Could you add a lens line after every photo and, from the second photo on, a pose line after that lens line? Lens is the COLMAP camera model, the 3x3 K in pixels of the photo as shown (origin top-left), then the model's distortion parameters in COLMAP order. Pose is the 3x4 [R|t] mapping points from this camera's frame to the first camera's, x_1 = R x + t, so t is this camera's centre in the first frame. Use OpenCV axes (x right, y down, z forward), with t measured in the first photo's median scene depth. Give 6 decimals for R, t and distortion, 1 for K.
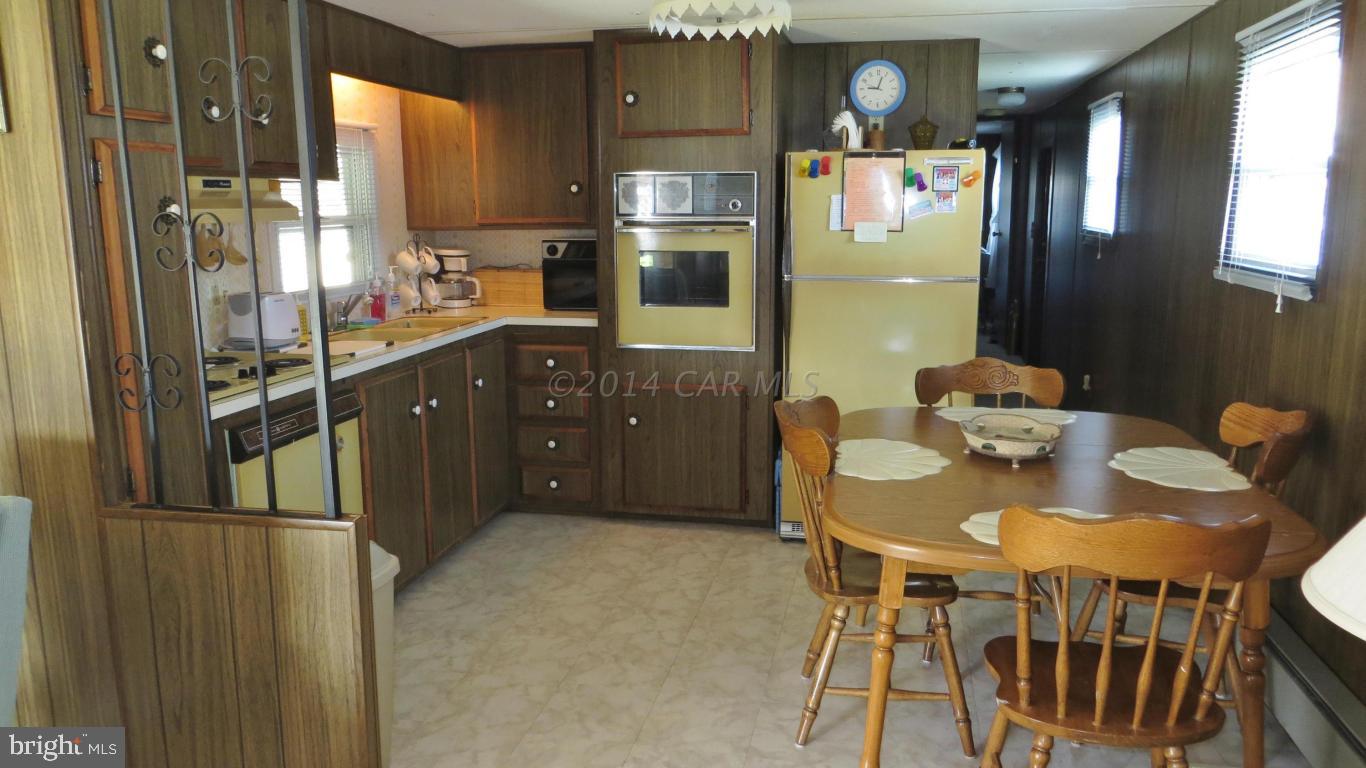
lens RADIAL K [[1019.1, 0, 688.2], [0, 1019.1, 385.1], [0, 0, 1]] dist [-0.014885, -0.002565]
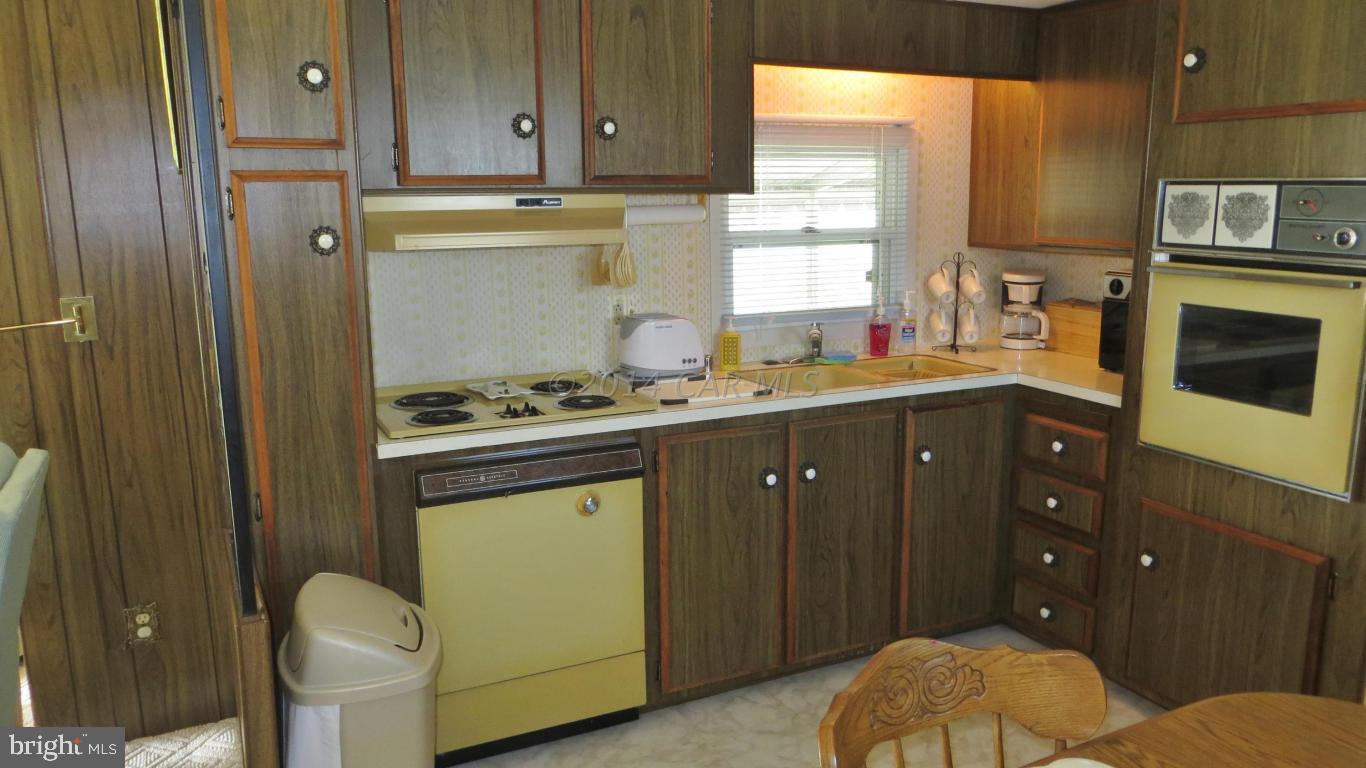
lens RADIAL K [[1019.1, 0, 684.7], [0, 1019.1, 387.1], [0, 0, 1]] dist [-0.014885, -0.002565]
pose [[0.610192, 0.156750, -0.776592, 0.252612], [-0.140447, 0.986108, 0.088686, -0.090144], [0.779705, 0.054955, 0.623730, 0.359986]]
